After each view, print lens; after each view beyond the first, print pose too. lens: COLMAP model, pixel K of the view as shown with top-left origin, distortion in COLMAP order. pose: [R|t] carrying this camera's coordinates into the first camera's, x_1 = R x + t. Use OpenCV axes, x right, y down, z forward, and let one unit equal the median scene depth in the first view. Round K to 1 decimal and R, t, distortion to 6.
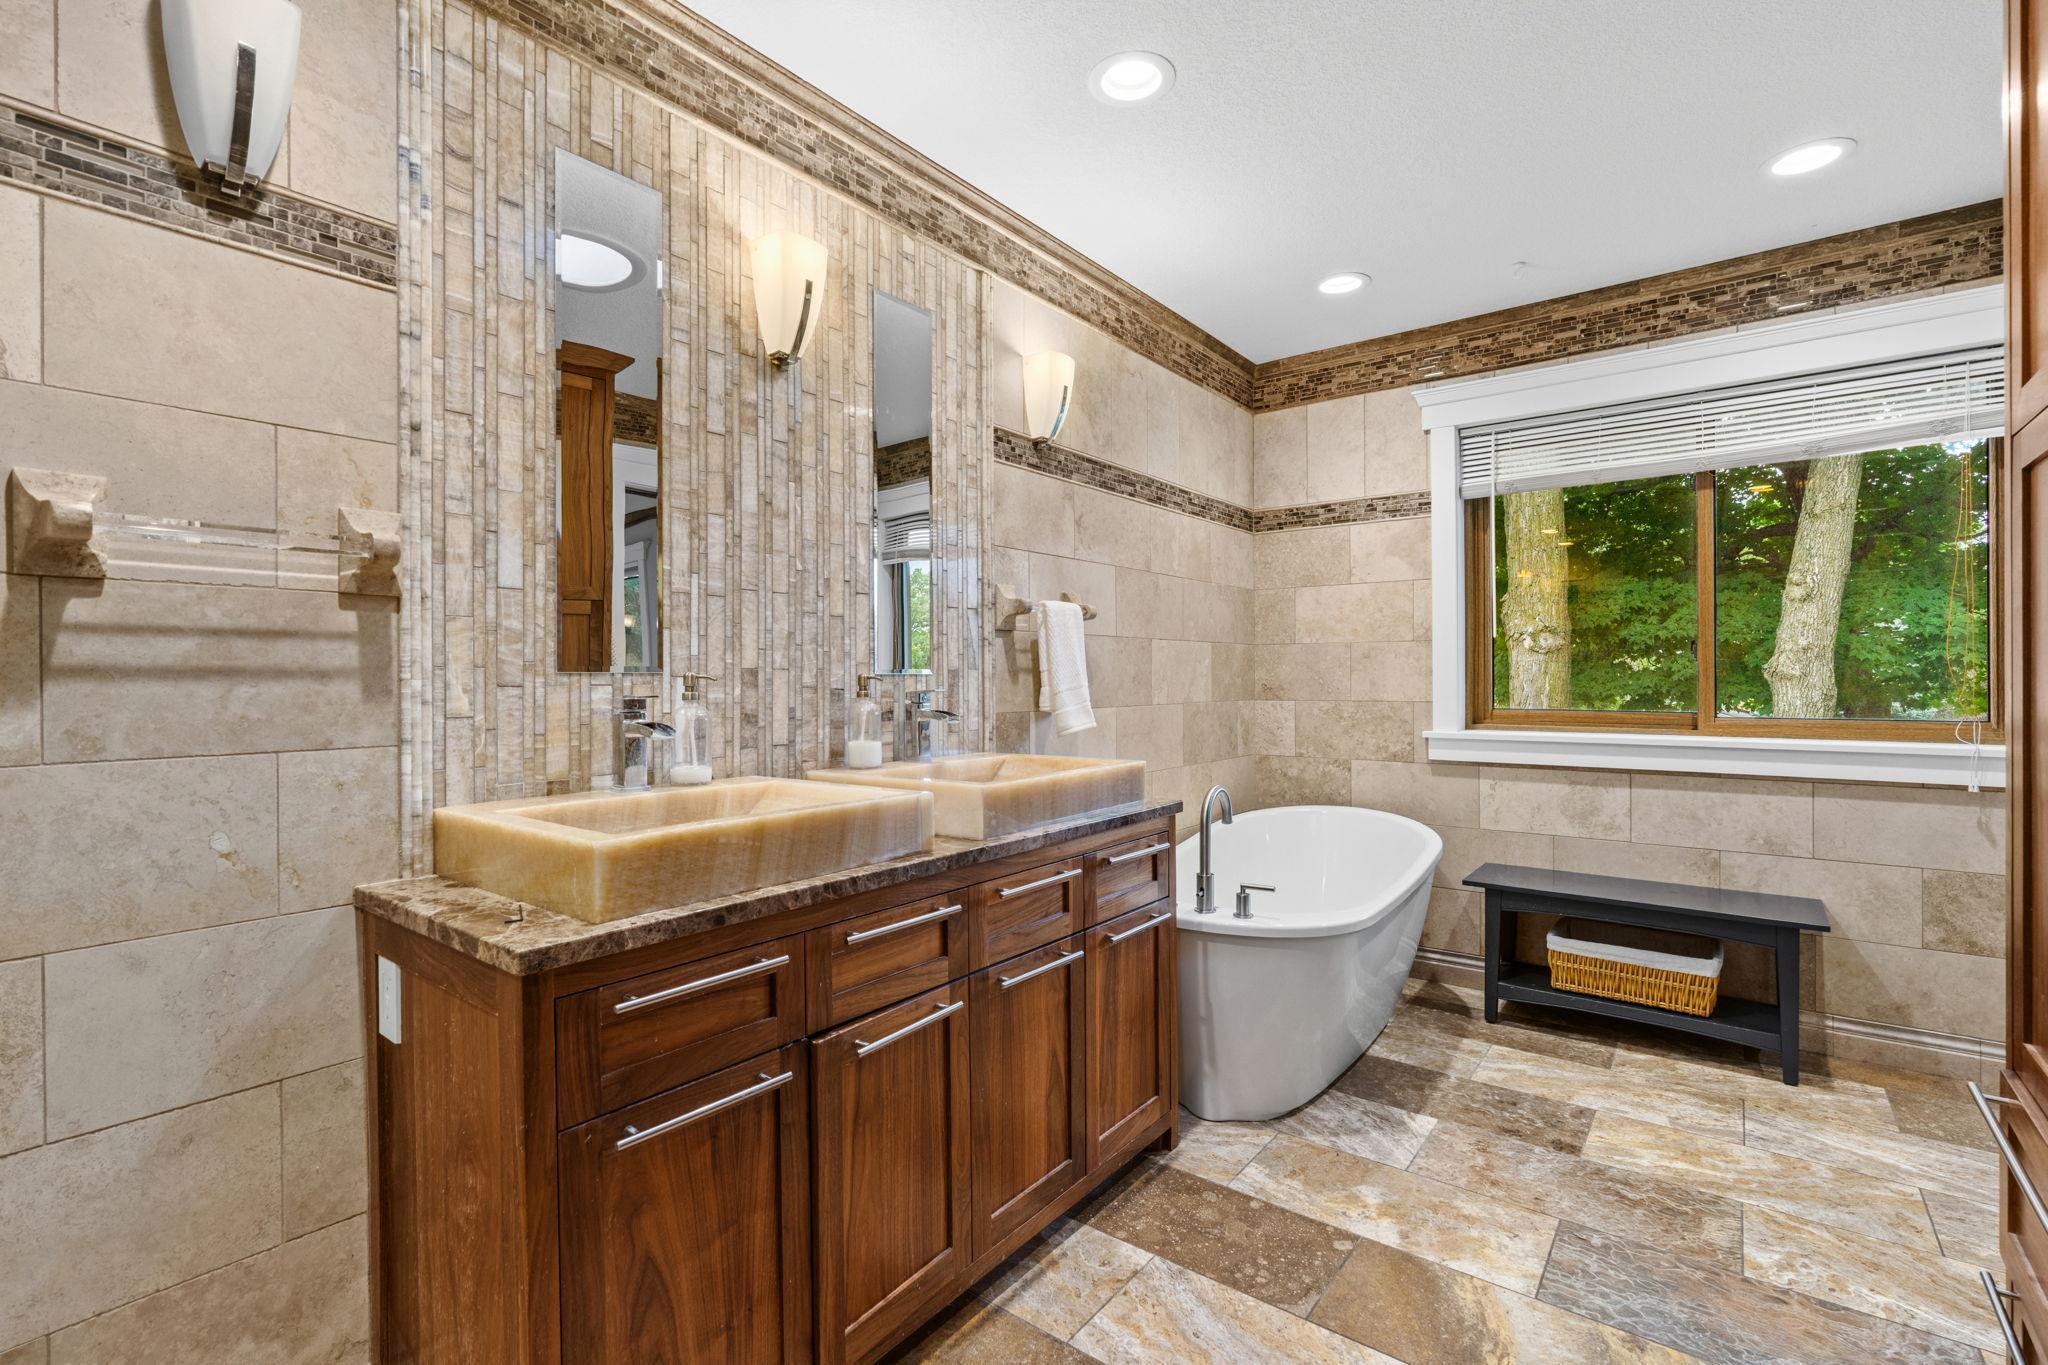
lens RADIAL K [[921.2, 0, 1021.4], [0, 921.2, 677.6], [0, 0, 1]] dist [-0.011538, 0.003911]
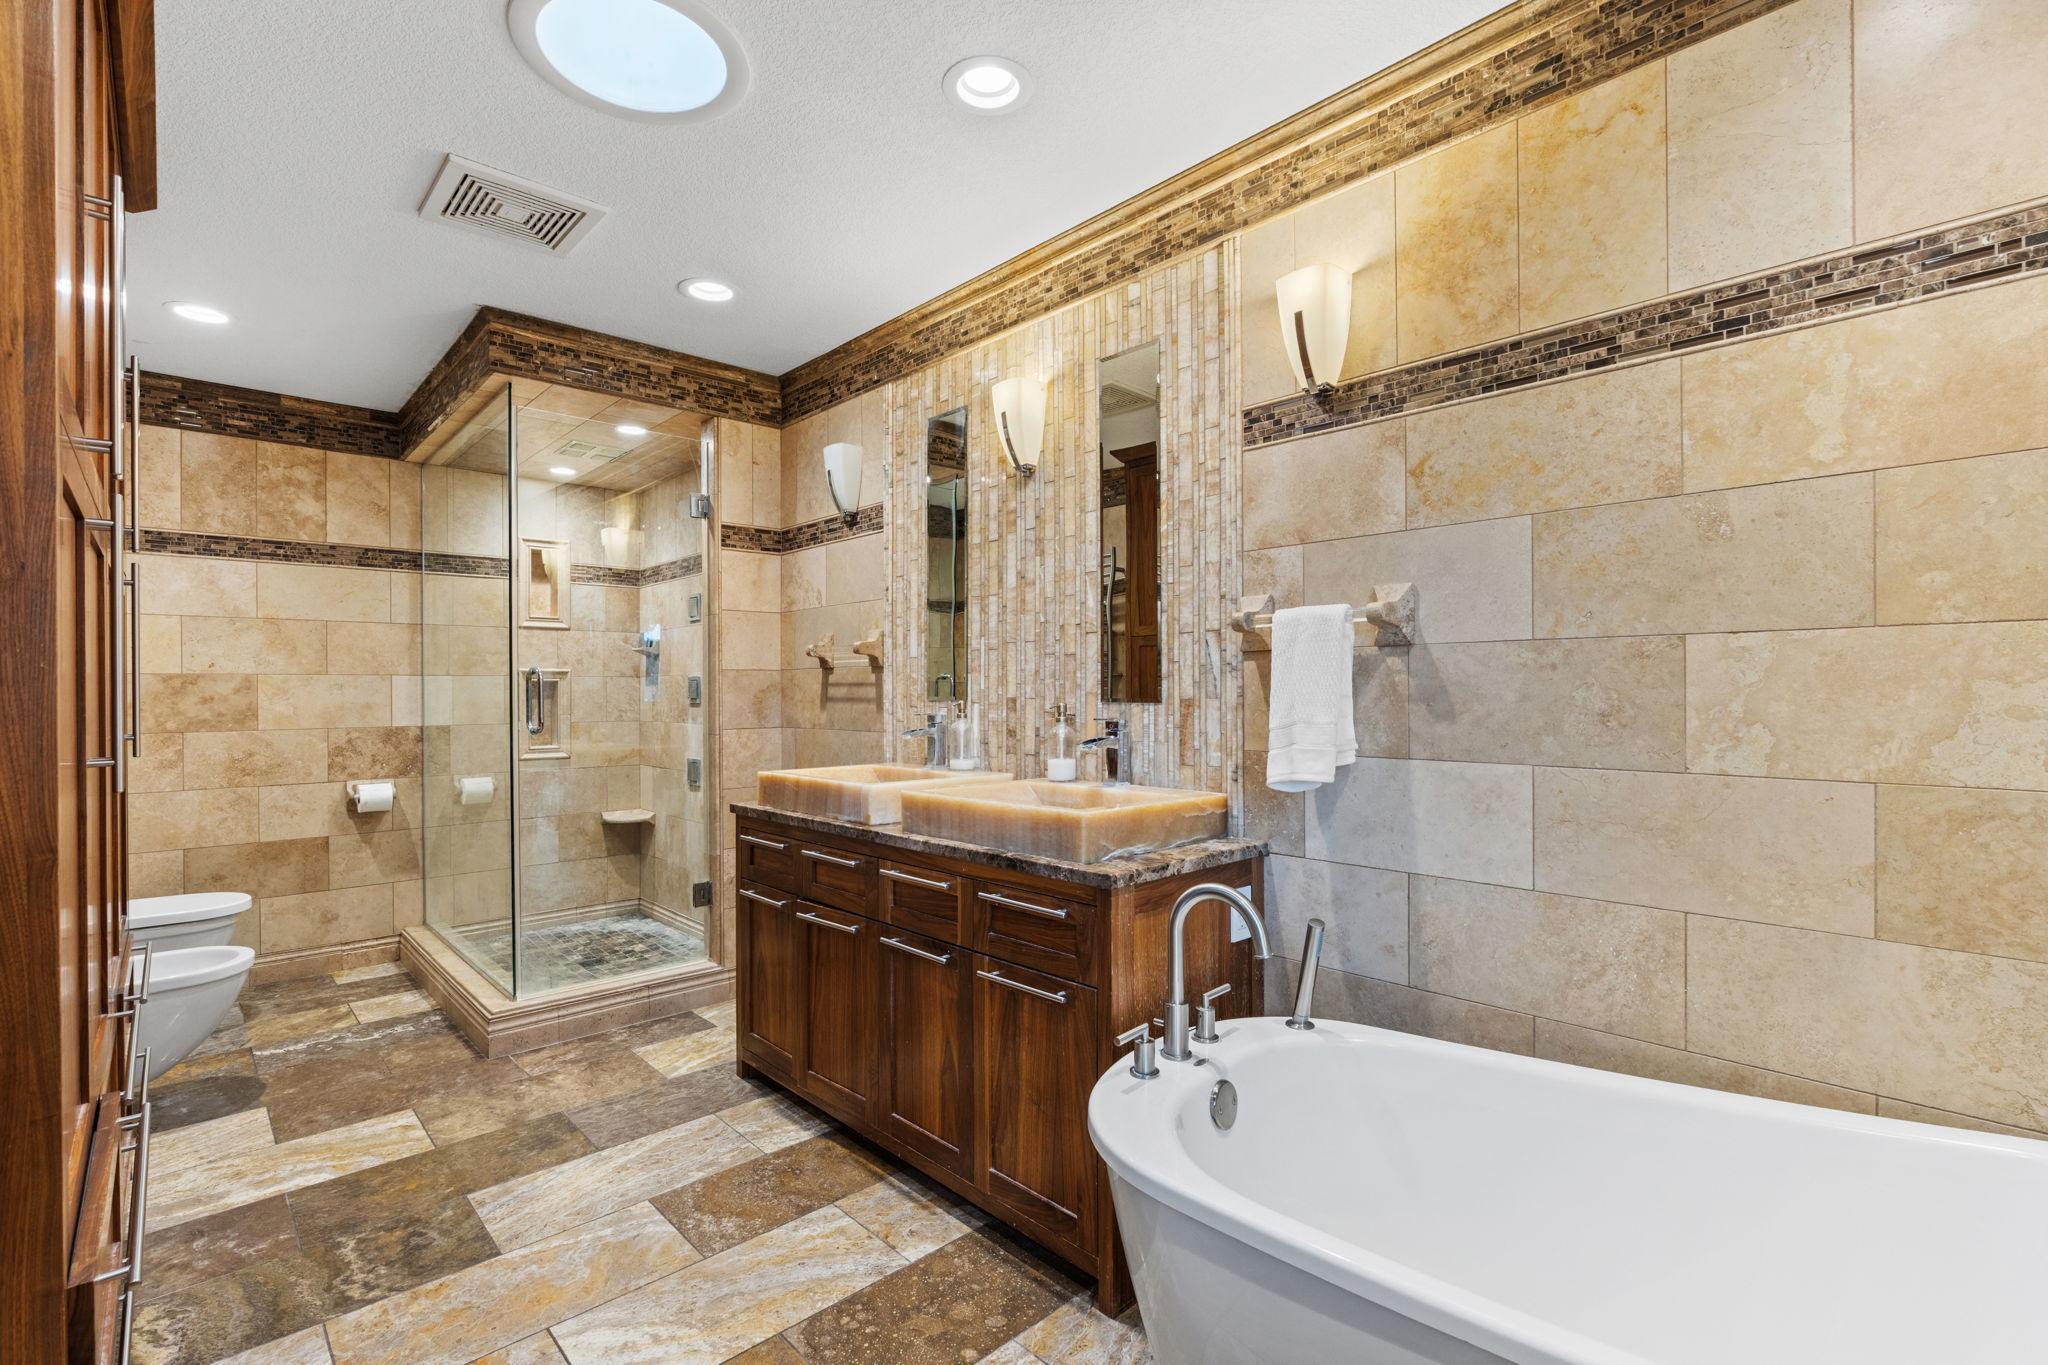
lens RADIAL K [[921.2, 0, 1019.3], [0, 921.2, 692.2], [0, 0, 1]] dist [-0.011538, 0.003911]
pose [[-0.150267, 0.007194, -0.988619, 1.026445], [0.003446, 0.999971, 0.006753, -0.025997], [0.988639, -0.002392, -0.150288, 1.133387]]
